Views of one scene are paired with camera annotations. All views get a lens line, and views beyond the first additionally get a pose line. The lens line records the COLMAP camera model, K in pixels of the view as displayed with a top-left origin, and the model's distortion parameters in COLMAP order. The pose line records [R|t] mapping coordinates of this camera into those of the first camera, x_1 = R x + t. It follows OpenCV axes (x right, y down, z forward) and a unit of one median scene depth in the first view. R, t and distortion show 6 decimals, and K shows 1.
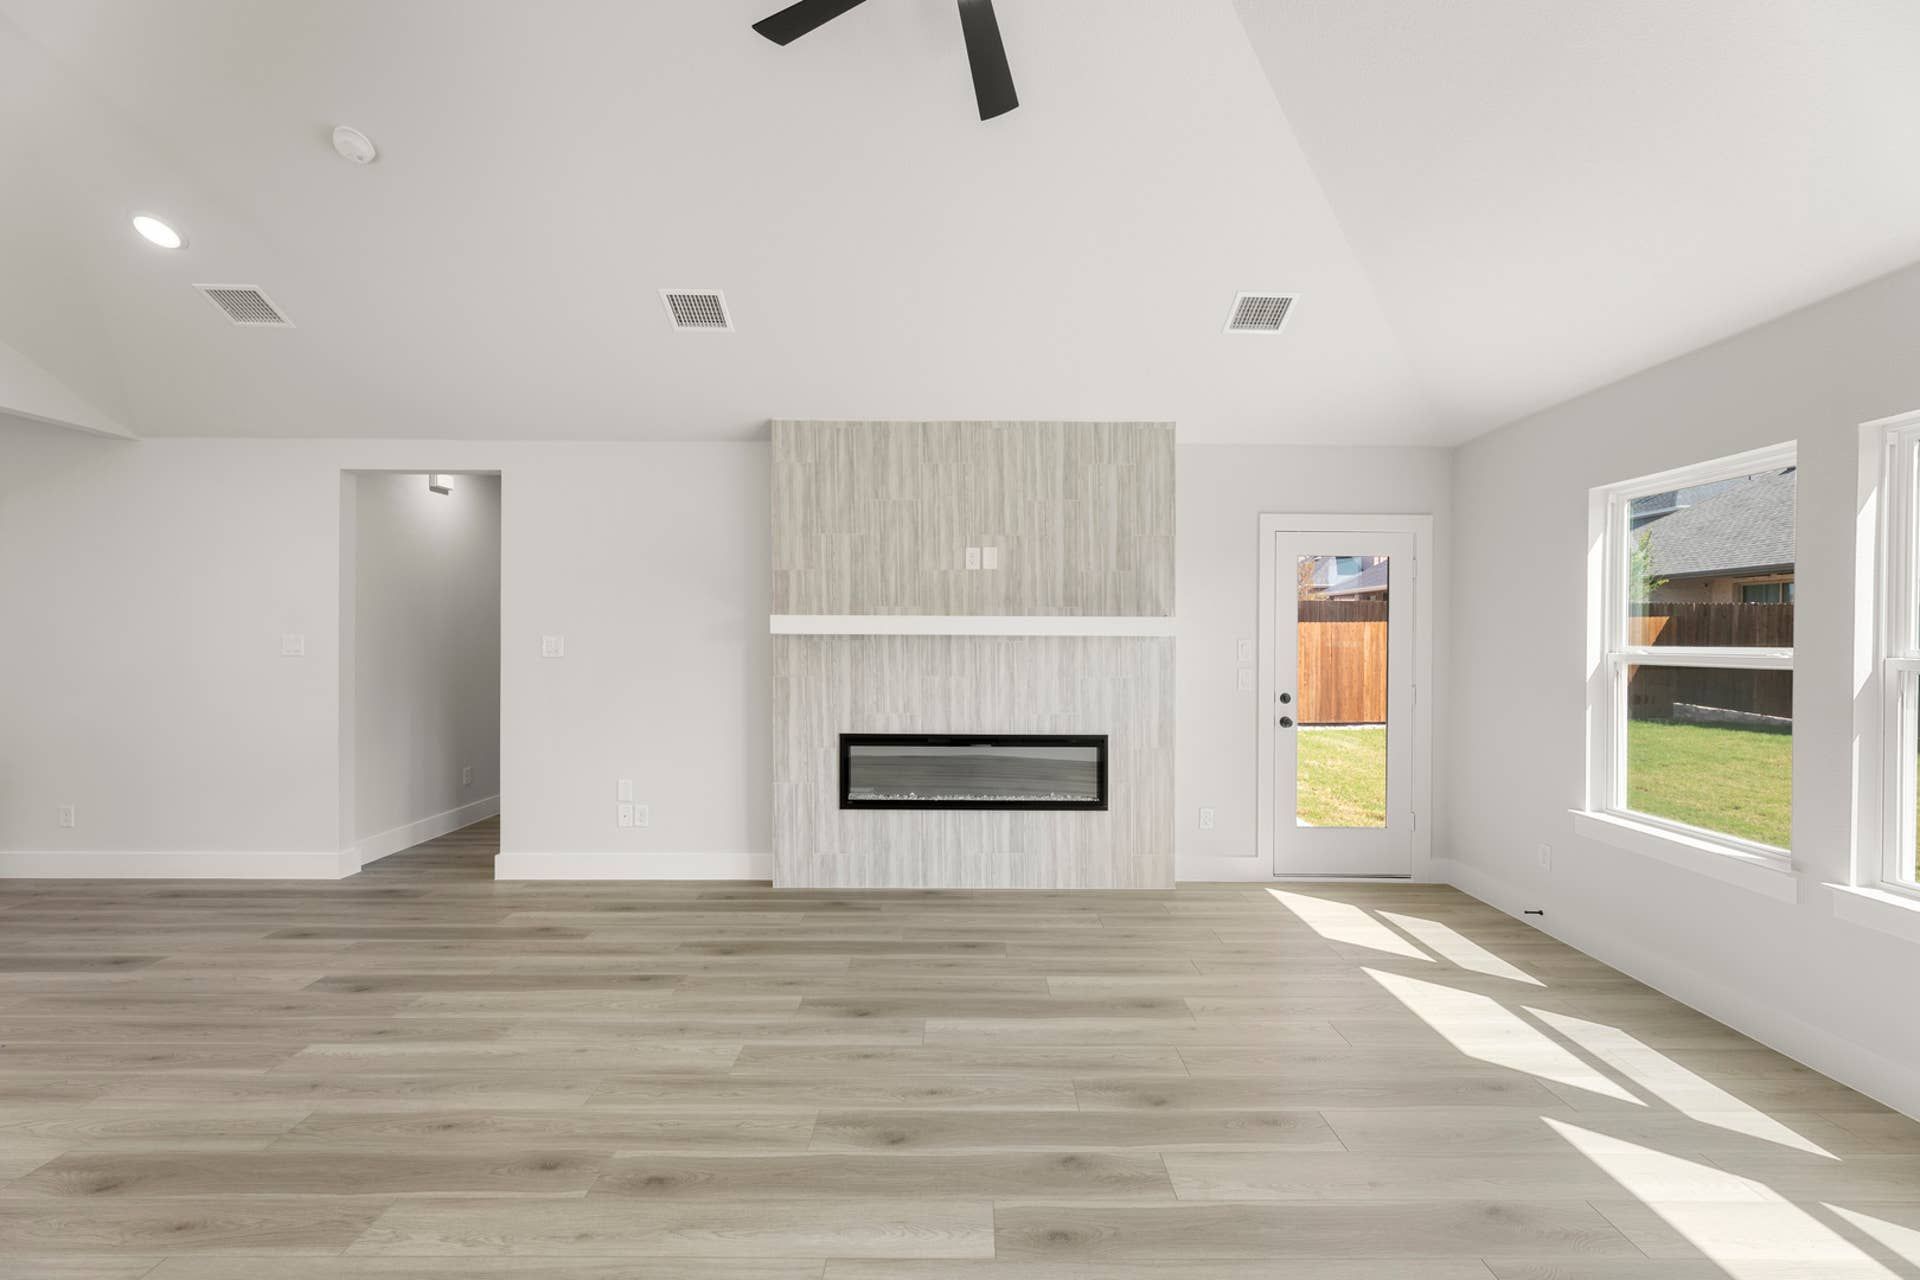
lens RADIAL K [[775.2, 0, 961.2], [0, 775.2, 633.9], [0, 0, 1]] dist [0.000815, 0.000255]
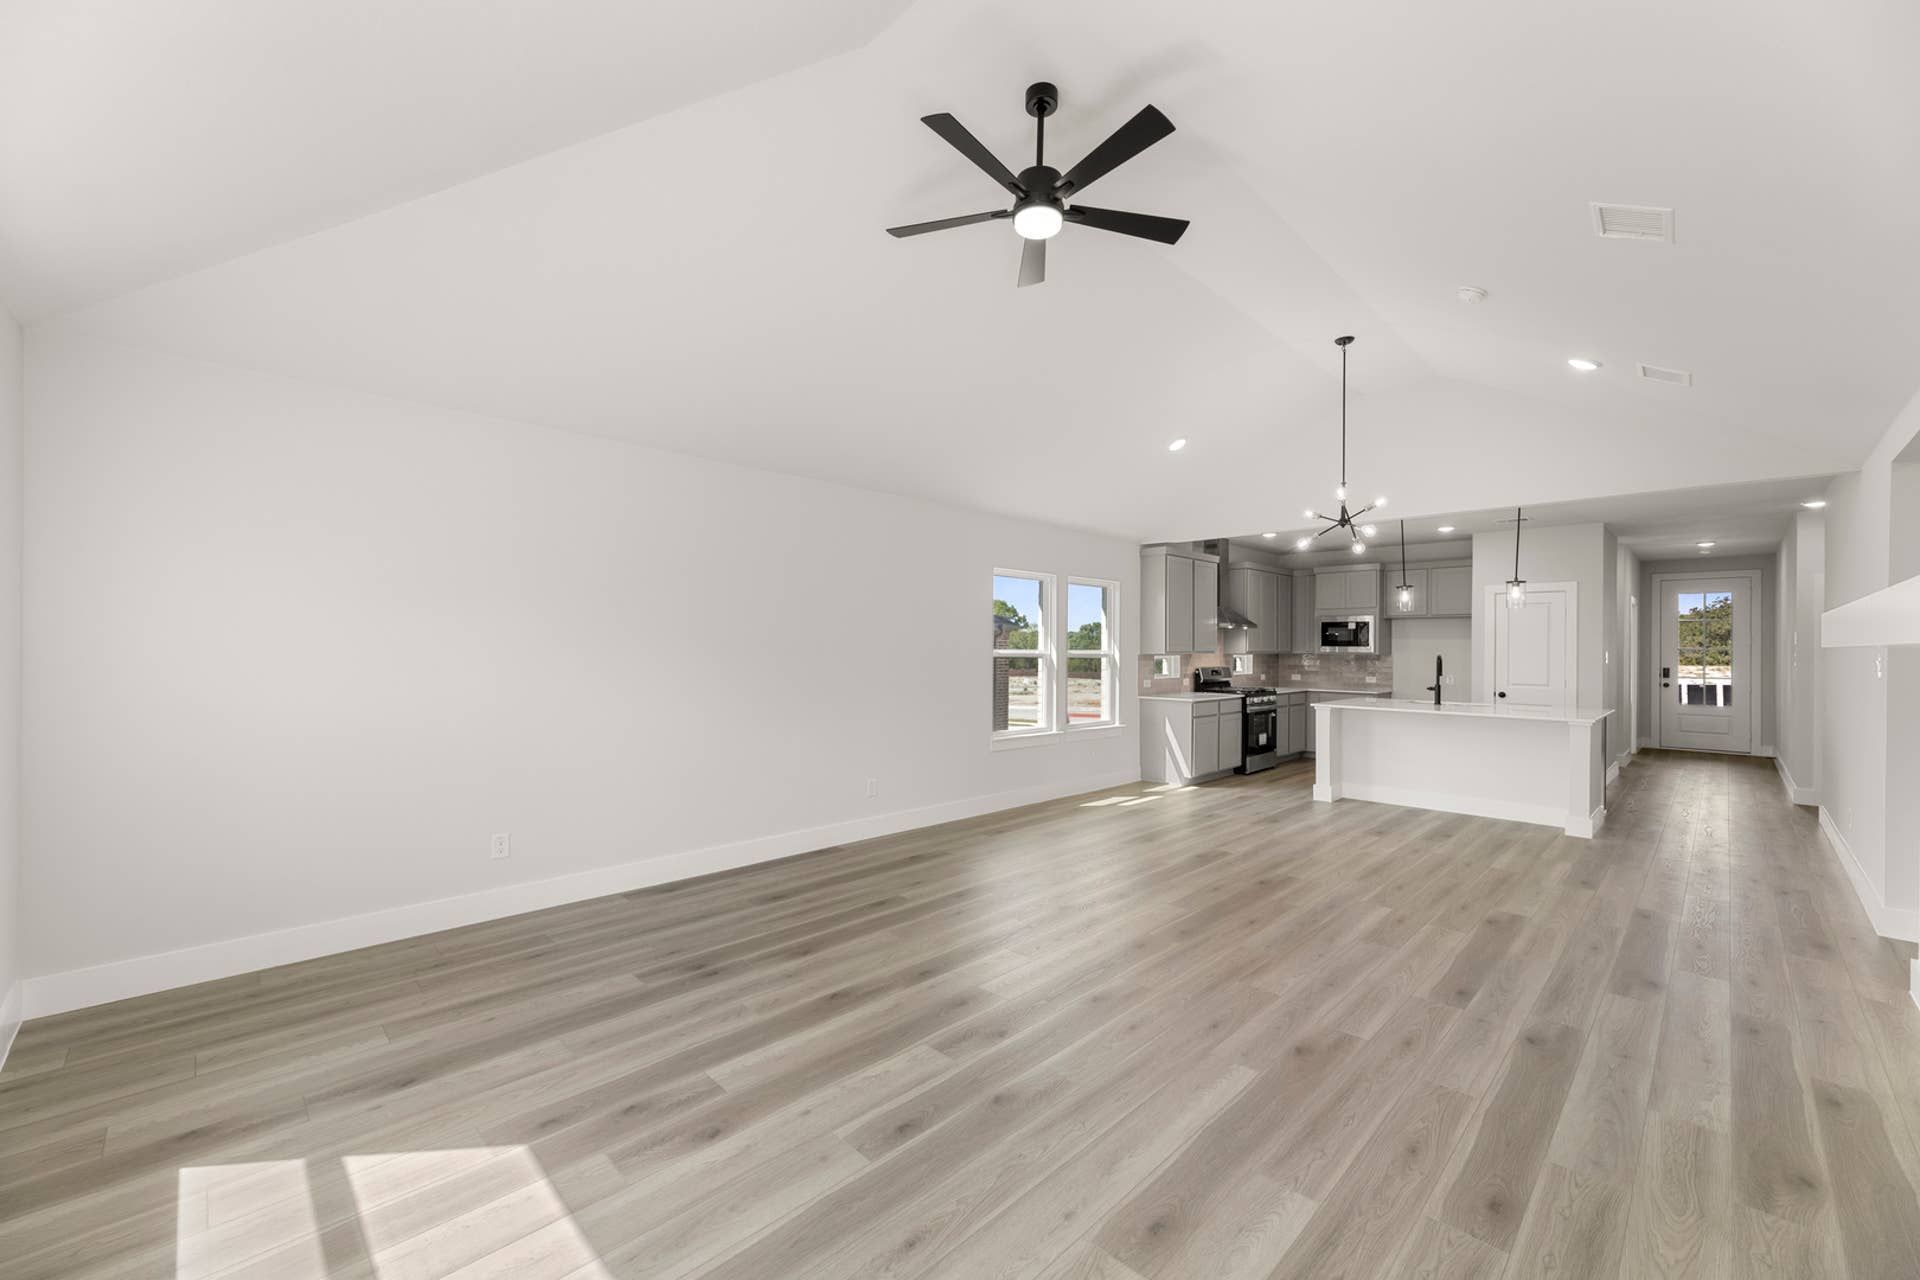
lens RADIAL K [[760.8, 0, 960.8], [0, 760.8, 656.9], [0, 0, 1]] dist [-0.001092, -0.000200]
pose [[-0.707380, -0.000004, -0.706834, 0.543993], [-0.007831, 0.999939, 0.007831, 0.007111], [0.706790, 0.011075, -0.707336, 0.909377]]
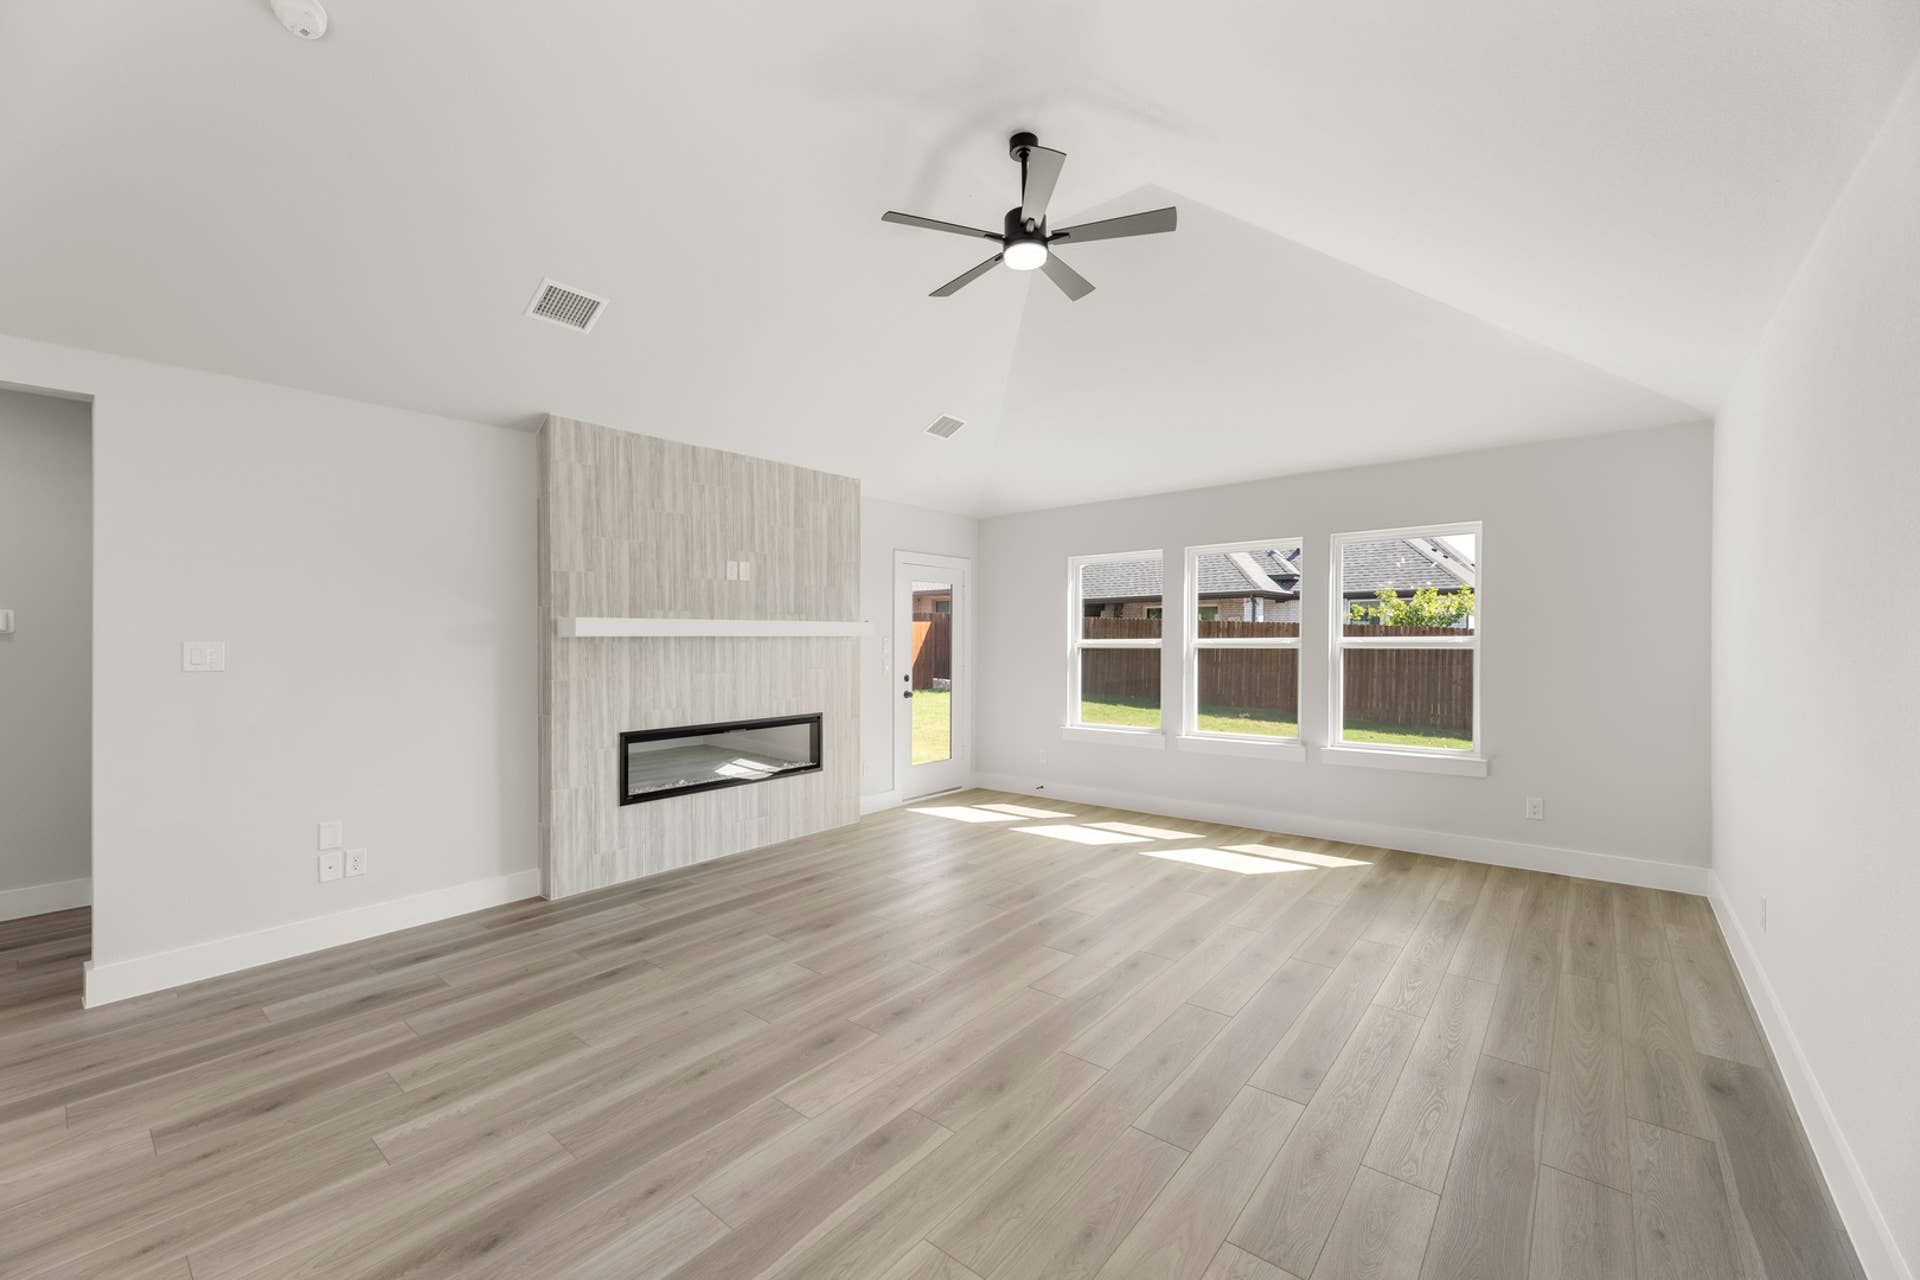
lens RADIAL K [[775.2, 0, 961.2], [0, 775.2, 633.9], [0, 0, 1]] dist [0.000815, 0.000255]
pose [[0.635110, -0.004303, 0.772410, -0.666307], [0.005564, 0.999984, 0.000997, -0.001446], [-0.772402, 0.003664, 0.635124, -0.004871]]
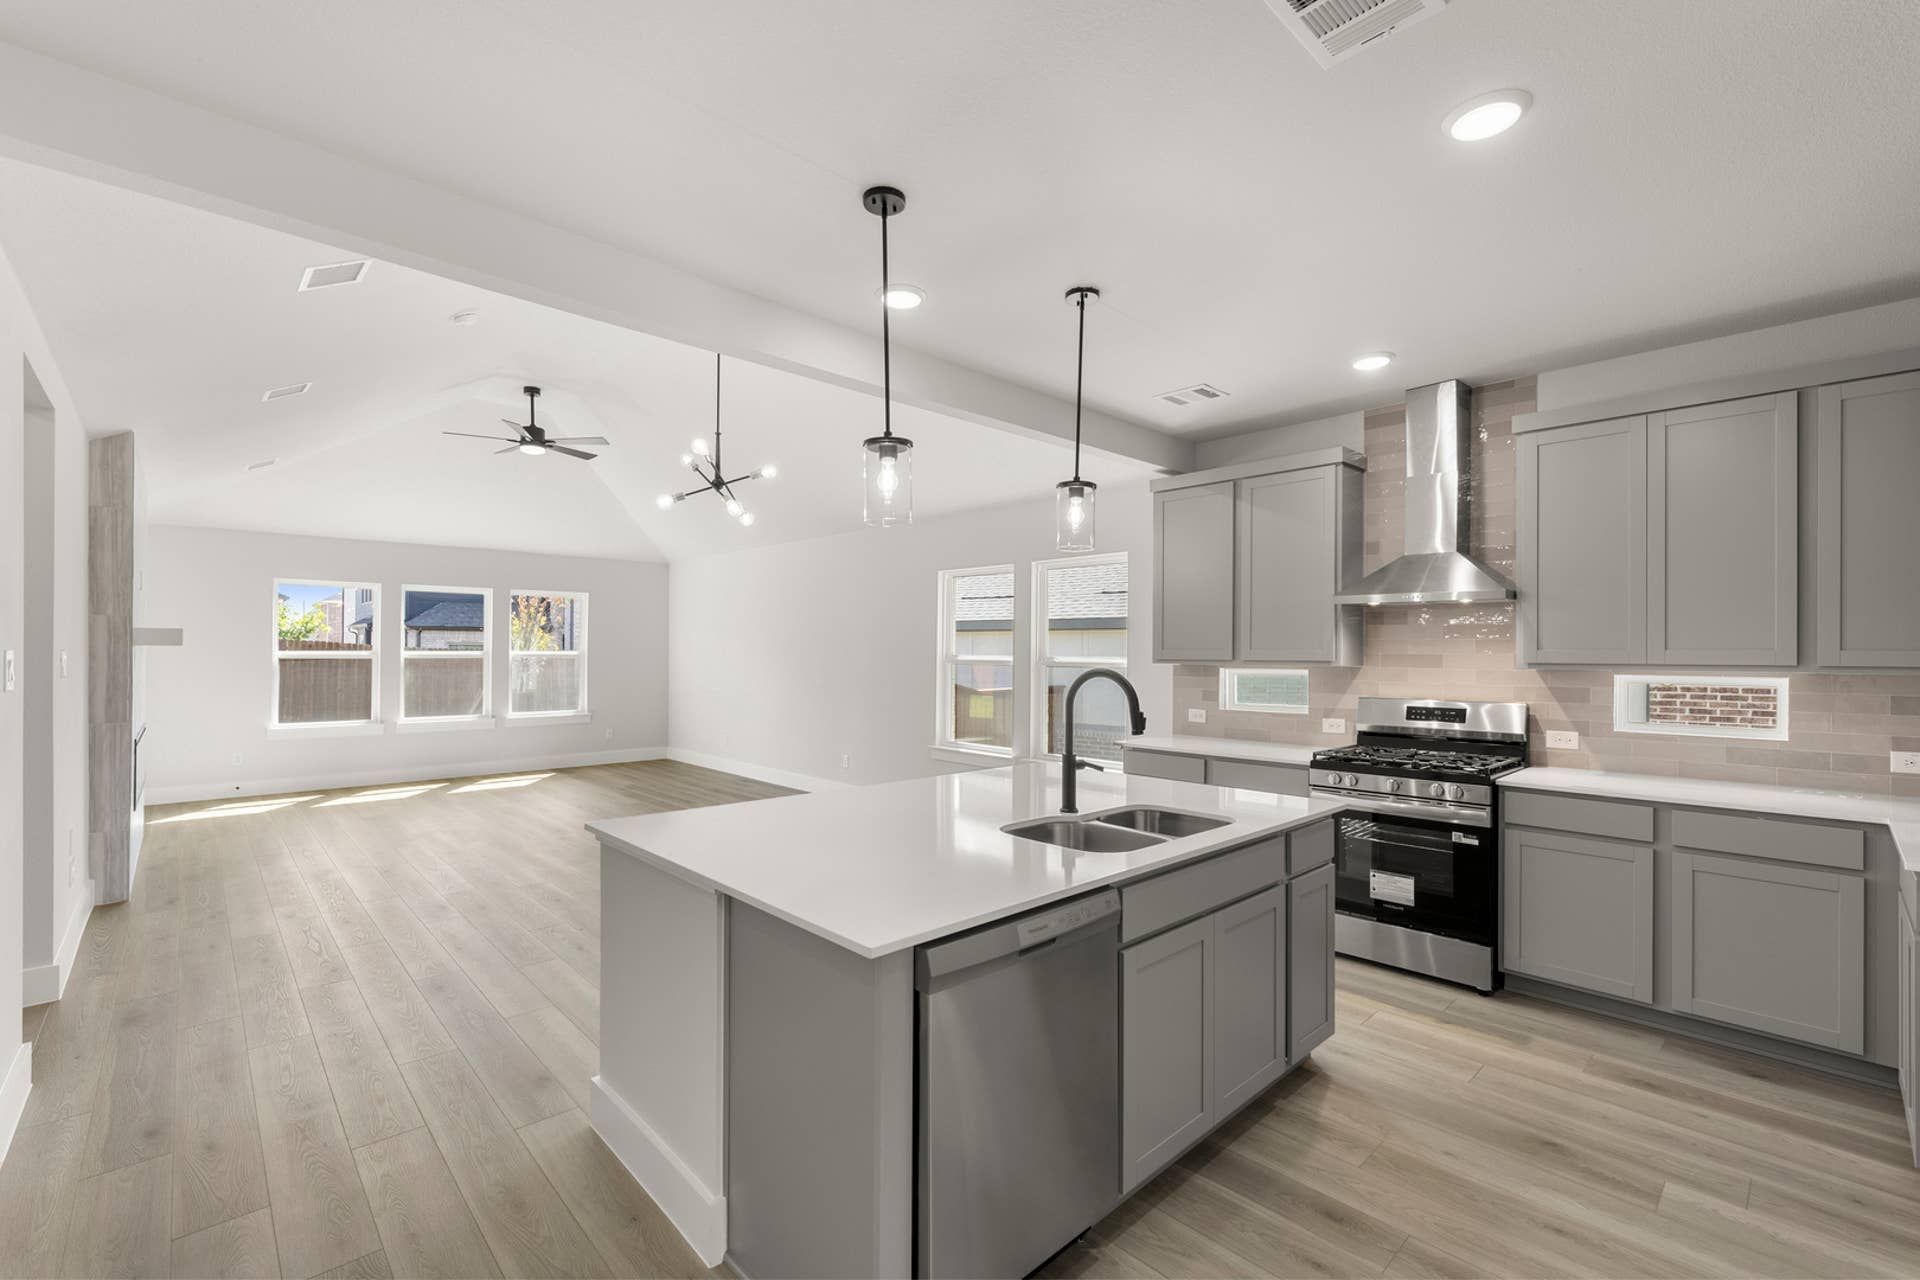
lens RADIAL K [[819.4, 0, 953.9], [0, 819.4, 633.8], [0, 0, 1]] dist [-0.008260, 0.000010]
pose [[-0.684783, 0.008334, 0.728699, -1.769951], [-0.010819, 0.999708, -0.021600, -0.003868], [-0.728666, -0.022675, -0.684493, 0.963347]]
